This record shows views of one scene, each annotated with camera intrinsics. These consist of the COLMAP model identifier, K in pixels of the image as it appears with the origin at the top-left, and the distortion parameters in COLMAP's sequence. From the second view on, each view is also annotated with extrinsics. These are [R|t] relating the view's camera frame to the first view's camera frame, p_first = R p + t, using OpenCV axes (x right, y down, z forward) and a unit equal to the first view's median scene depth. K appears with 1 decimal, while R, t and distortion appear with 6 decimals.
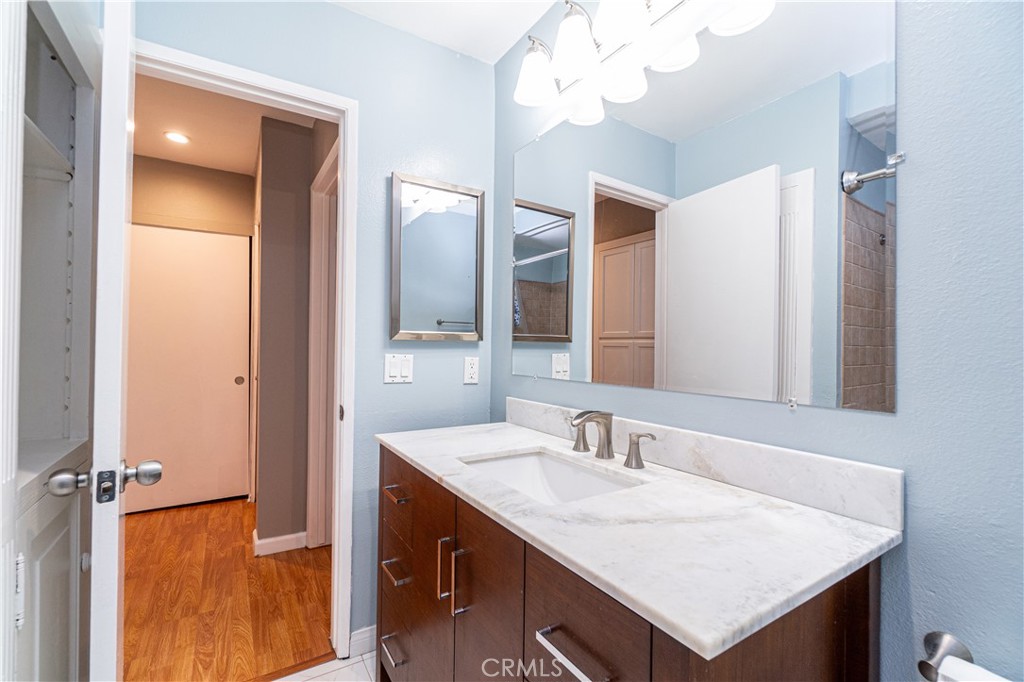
lens RADIAL K [[446.8, 0, 505.6], [0, 446.8, 343.3], [0, 0, 1]] dist [-0.002030, -0.000224]
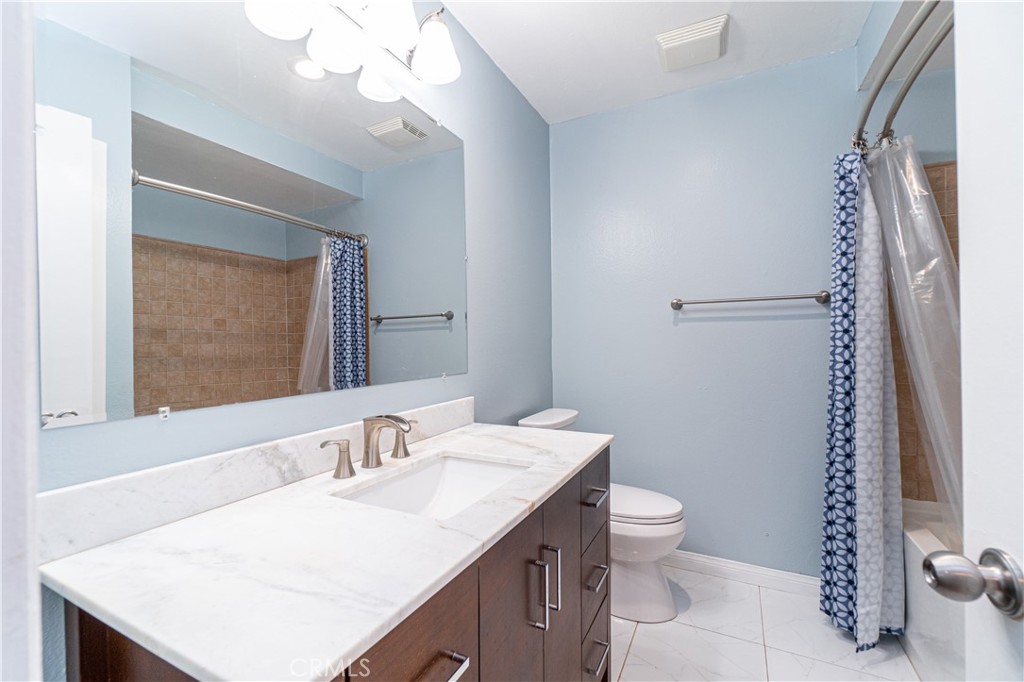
lens RADIAL K [[446.8, 0, 507.4], [0, 446.8, 340.8], [0, 0, 1]] dist [-0.002030, -0.000224]
pose [[-0.520599, -0.008146, 0.853762, -0.756781], [-0.002925, 0.999966, 0.007758, -0.009803], [-0.853796, 0.001541, -0.520605, 1.338499]]
